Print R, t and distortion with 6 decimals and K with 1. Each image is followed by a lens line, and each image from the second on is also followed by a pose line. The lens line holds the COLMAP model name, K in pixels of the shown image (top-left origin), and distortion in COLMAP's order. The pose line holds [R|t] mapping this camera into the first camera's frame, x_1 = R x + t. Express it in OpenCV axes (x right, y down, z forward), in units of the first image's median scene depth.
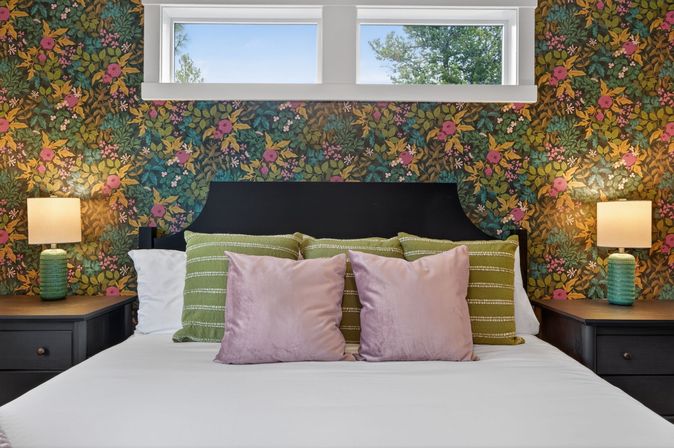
lens RADIAL K [[597.0, 0, 336.9], [0, 597.0, 223.9], [0, 0, 1]] dist [-0.038978, 0.062445]
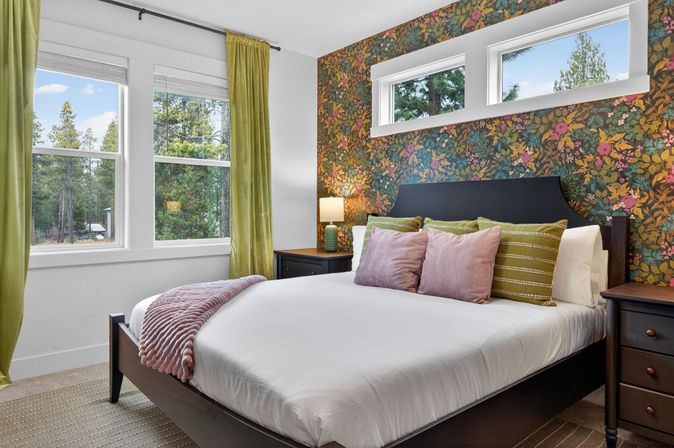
lens RADIAL K [[597.0, 0, 335.6], [0, 597.0, 224.4], [0, 0, 1]] dist [-0.038978, 0.062445]
pose [[0.540477, 0.015628, -0.841213, 0.945927], [-0.000801, 0.999837, 0.018060, 0.005621], [0.841358, -0.009087, 0.540402, -0.001271]]
